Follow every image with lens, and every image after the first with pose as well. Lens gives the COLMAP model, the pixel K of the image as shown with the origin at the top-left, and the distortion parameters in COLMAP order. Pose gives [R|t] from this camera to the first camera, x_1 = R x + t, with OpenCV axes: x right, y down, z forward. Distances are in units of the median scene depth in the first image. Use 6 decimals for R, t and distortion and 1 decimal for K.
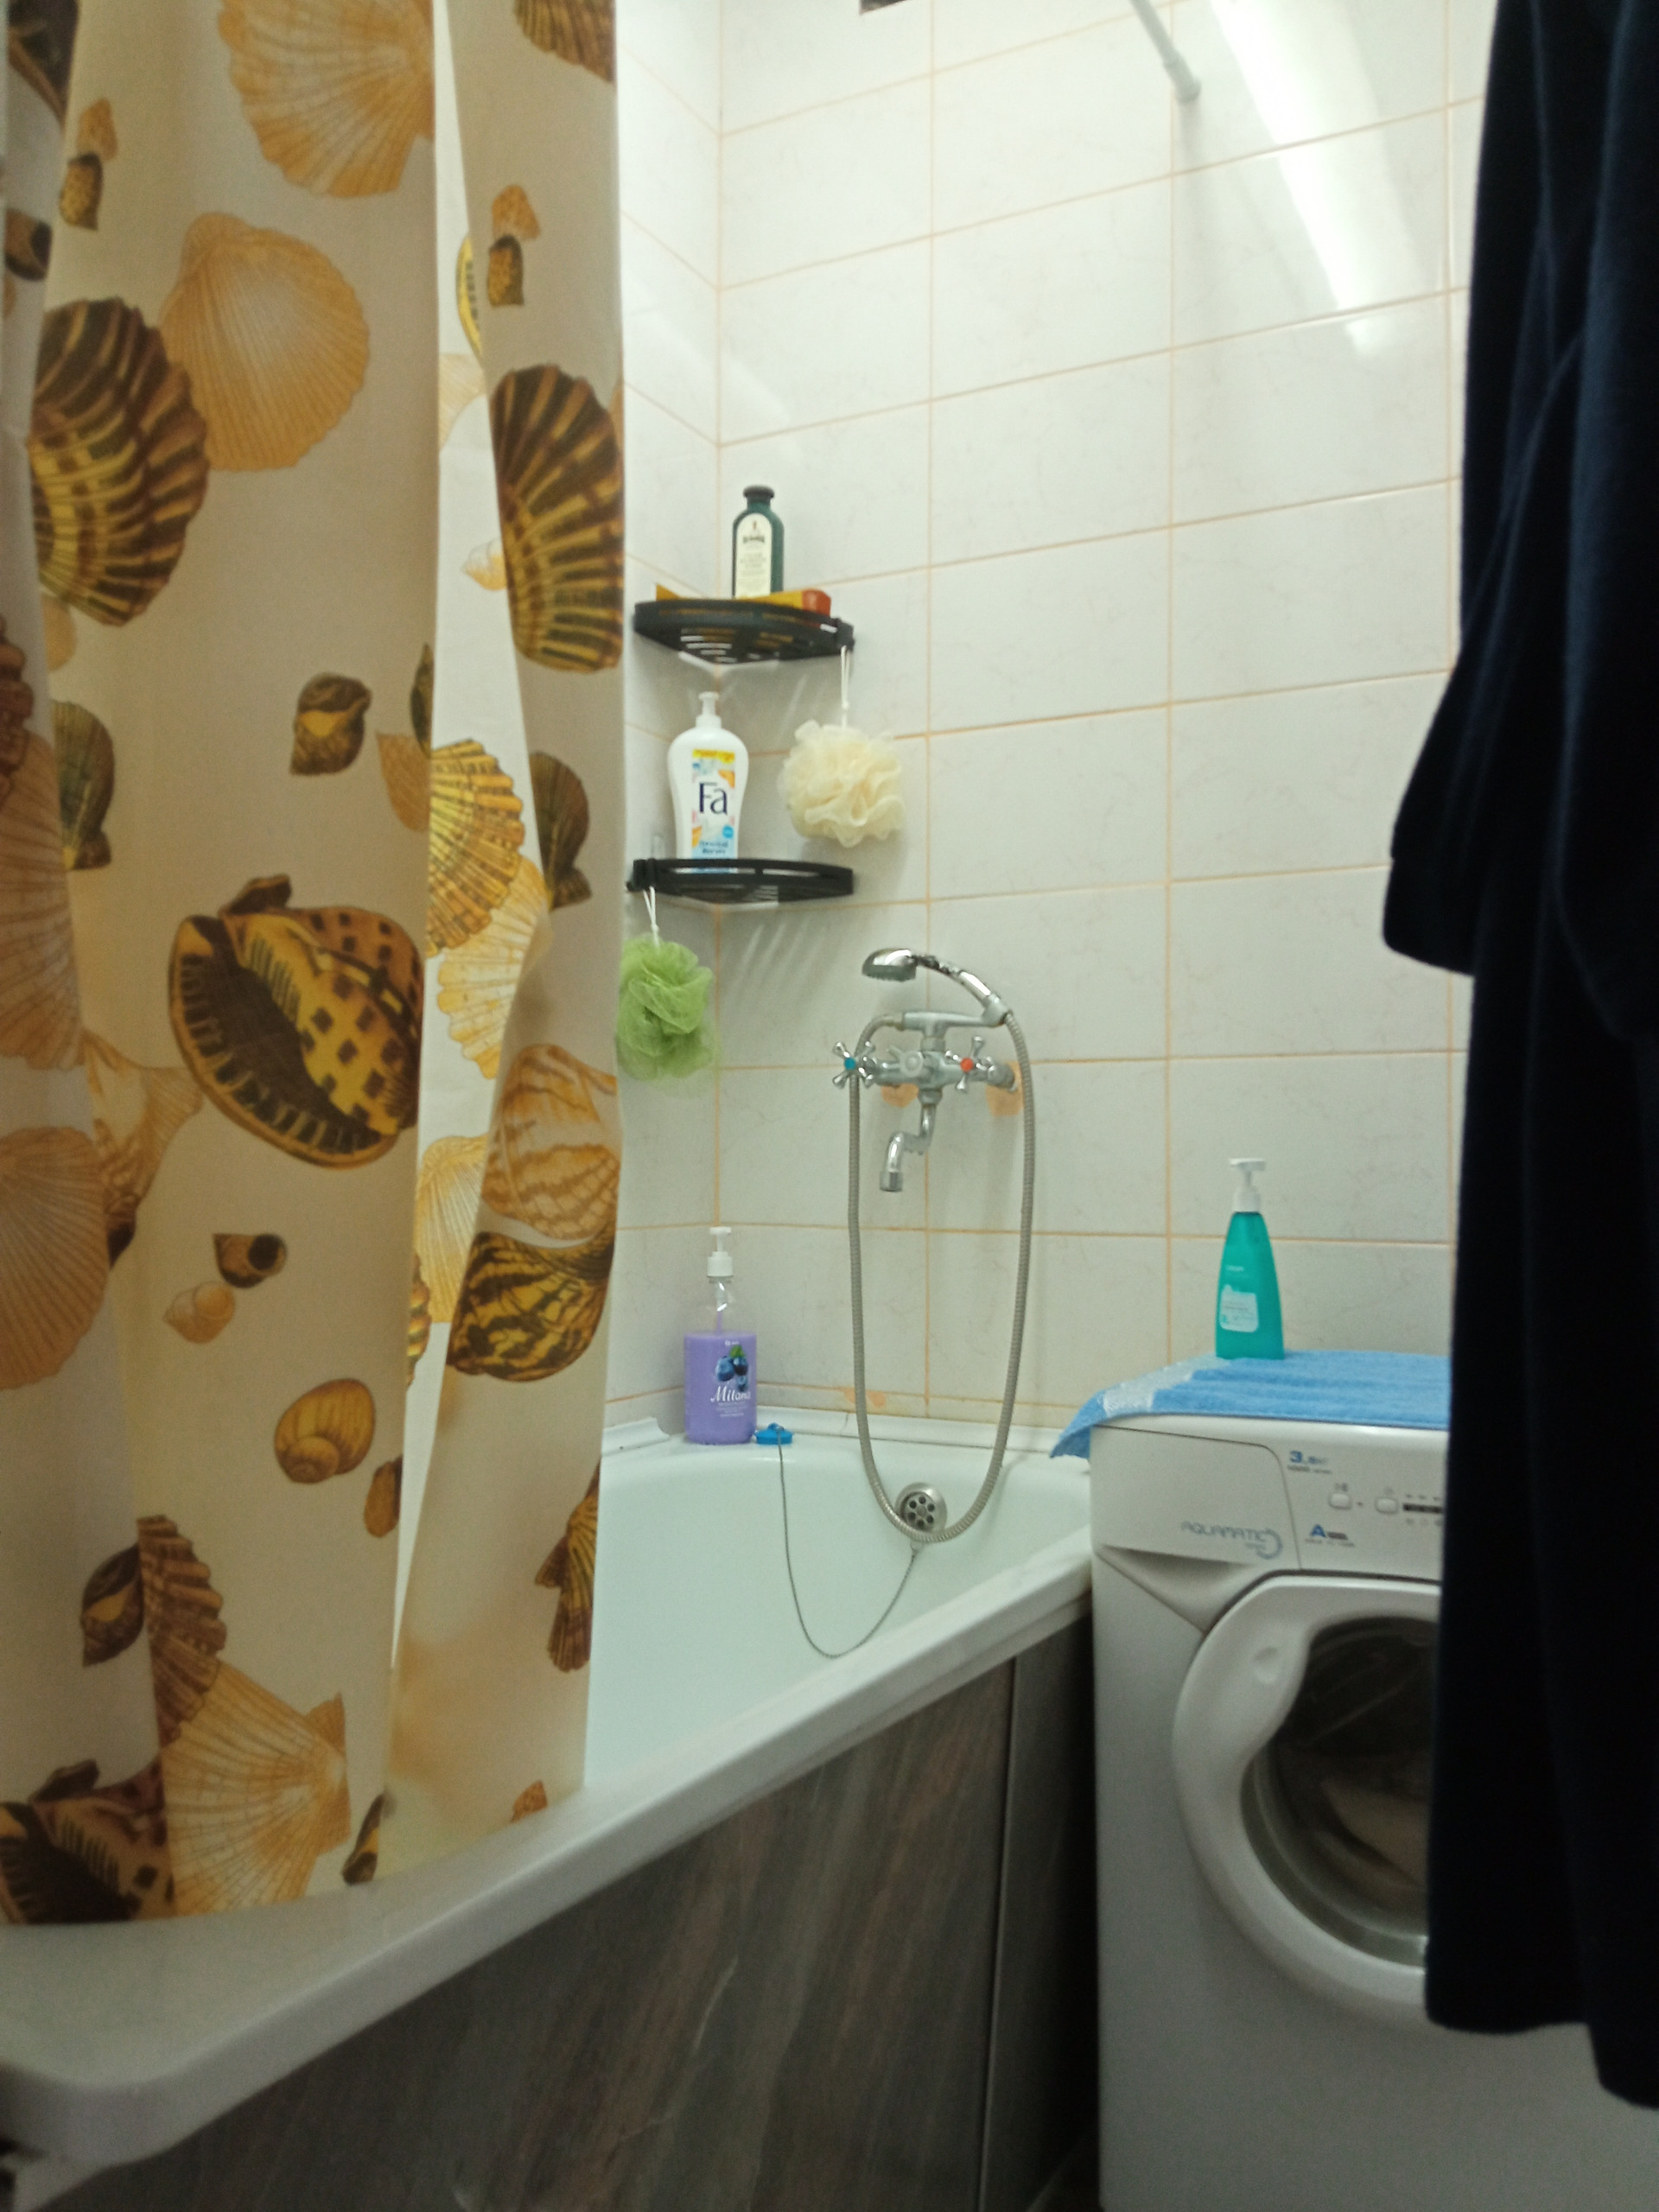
lens RADIAL K [[1811.6, 0, 837.9], [0, 1811.6, 1113.0], [0, 0, 1]] dist [0.124869, -0.220152]
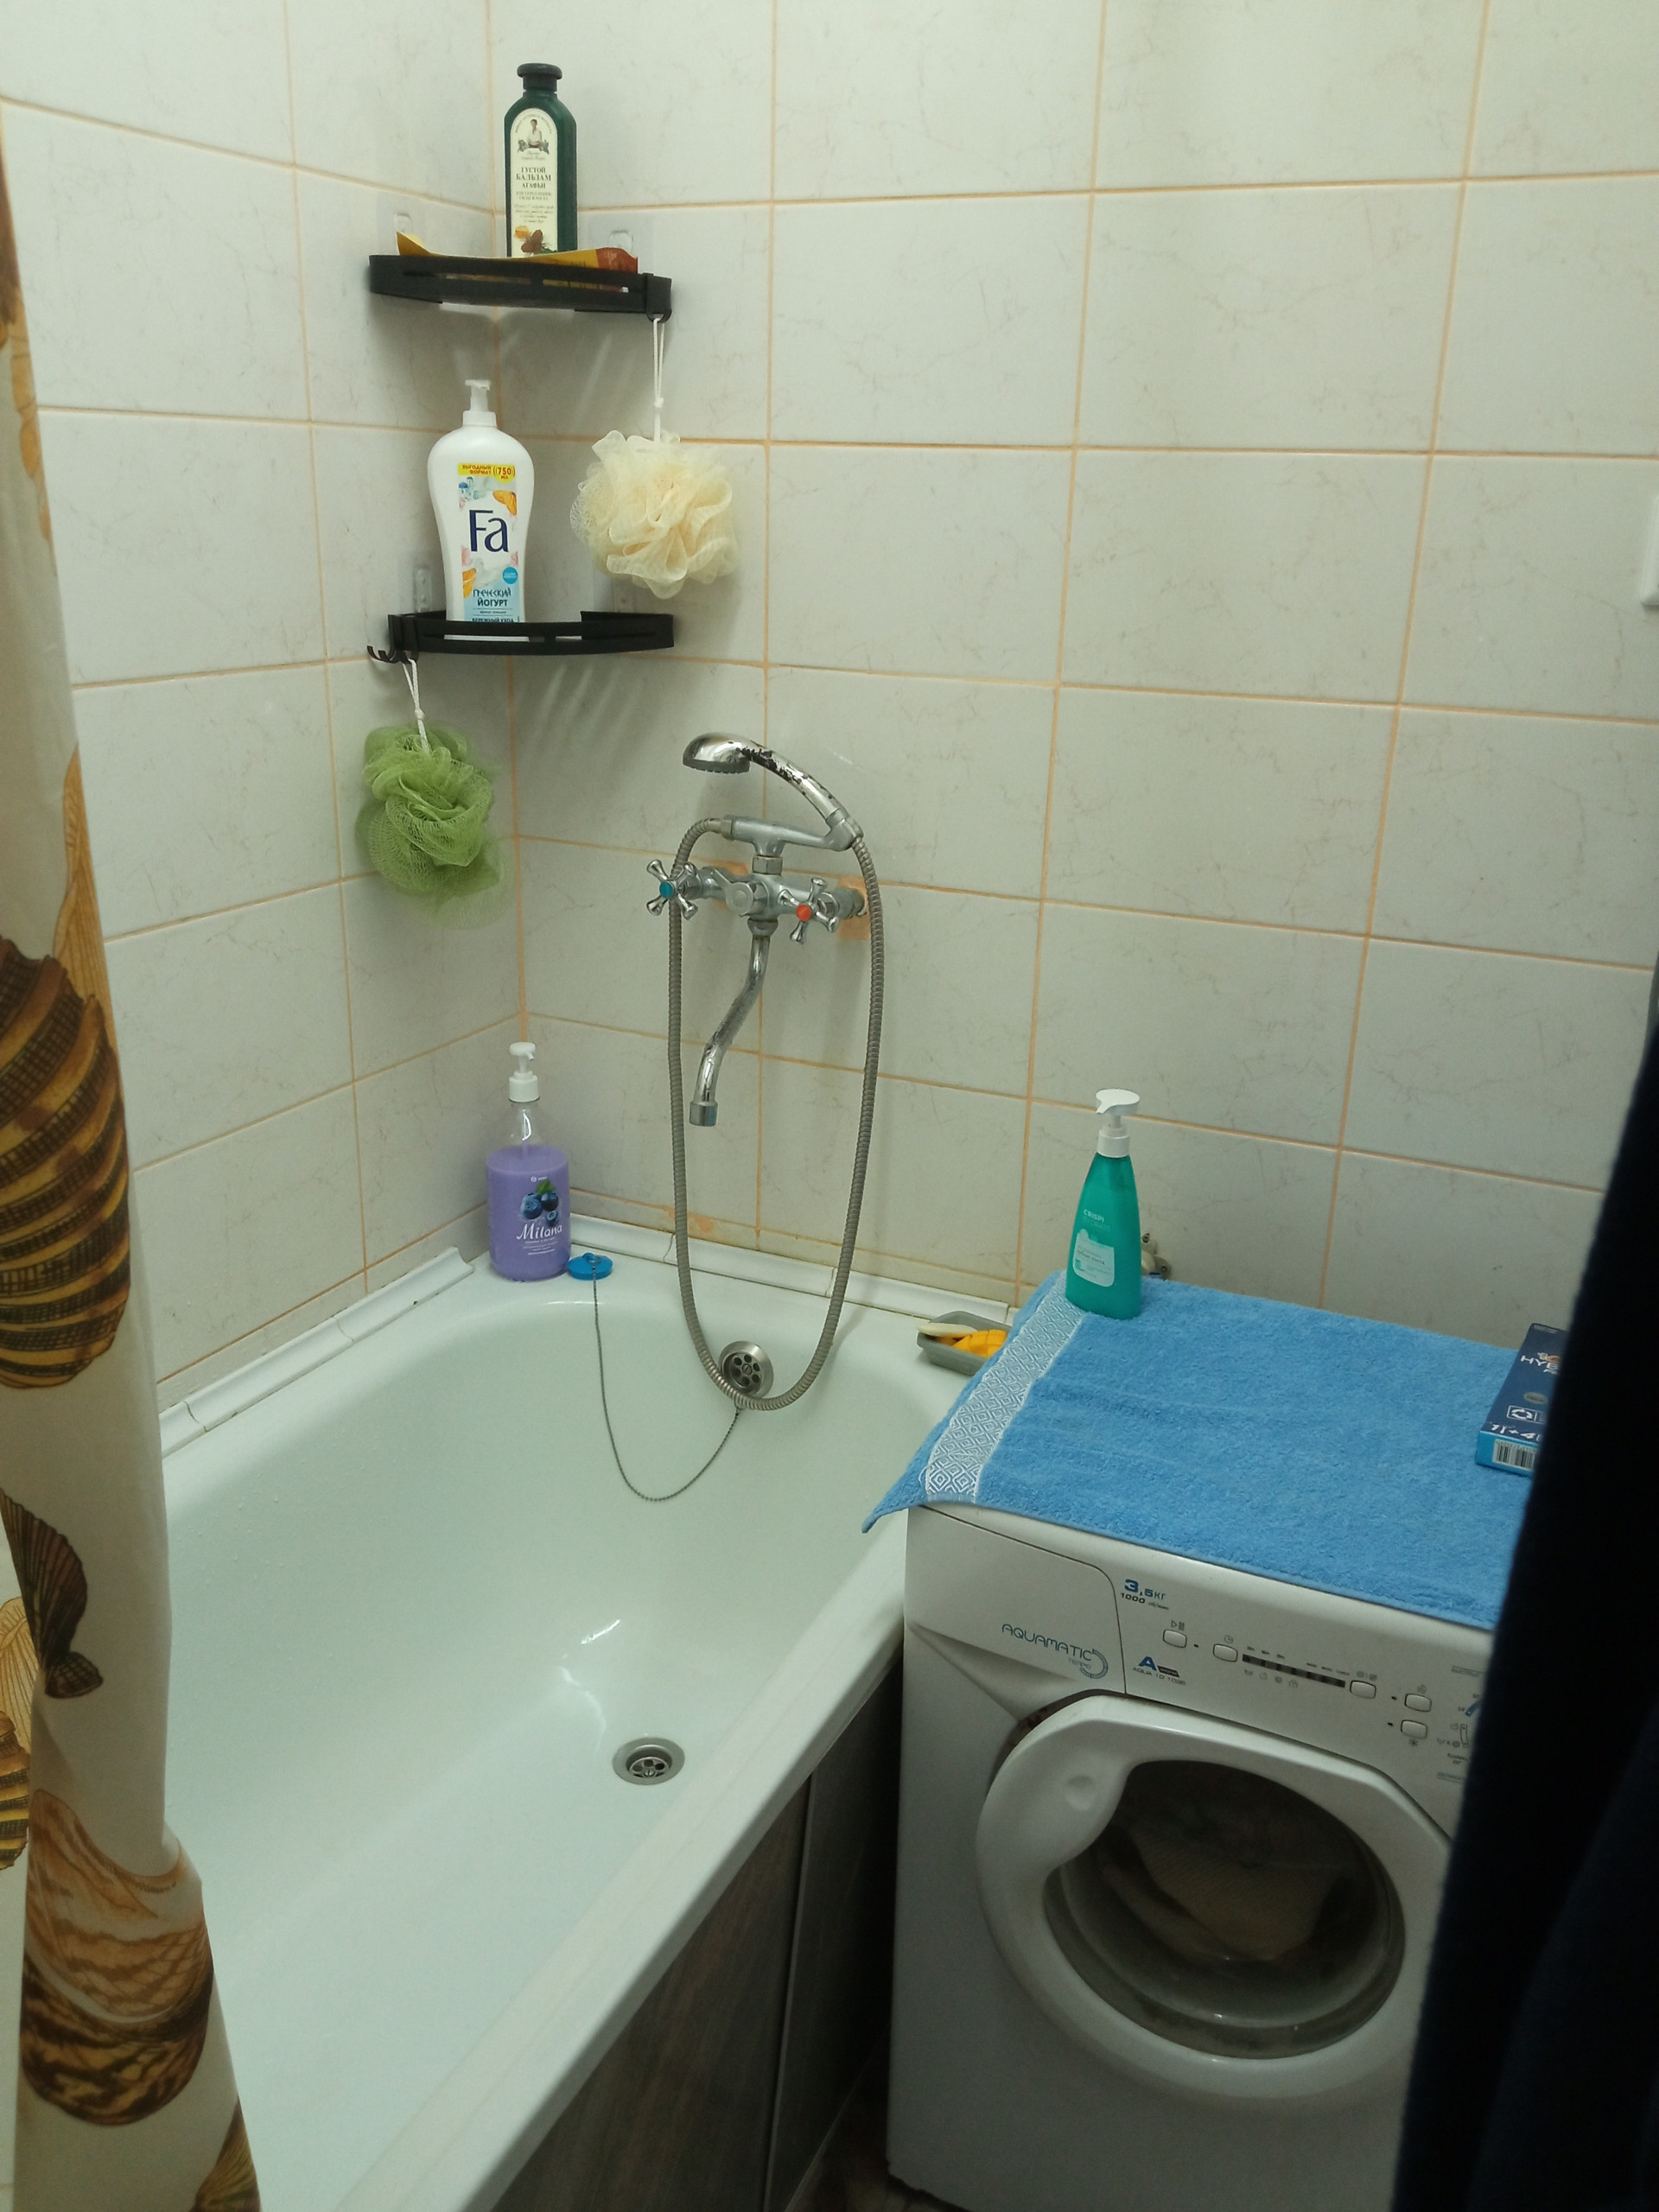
lens RADIAL K [[1811.6, 0, 837.9], [0, 1811.6, 1113.0], [0, 0, 1]] dist [0.124869, -0.220152]
pose [[0.998349, 0.005761, 0.057146, 0.037432], [-0.025712, 0.934524, 0.354971, -0.225431], [-0.051359, -0.355854, 0.933129, 0.173899]]
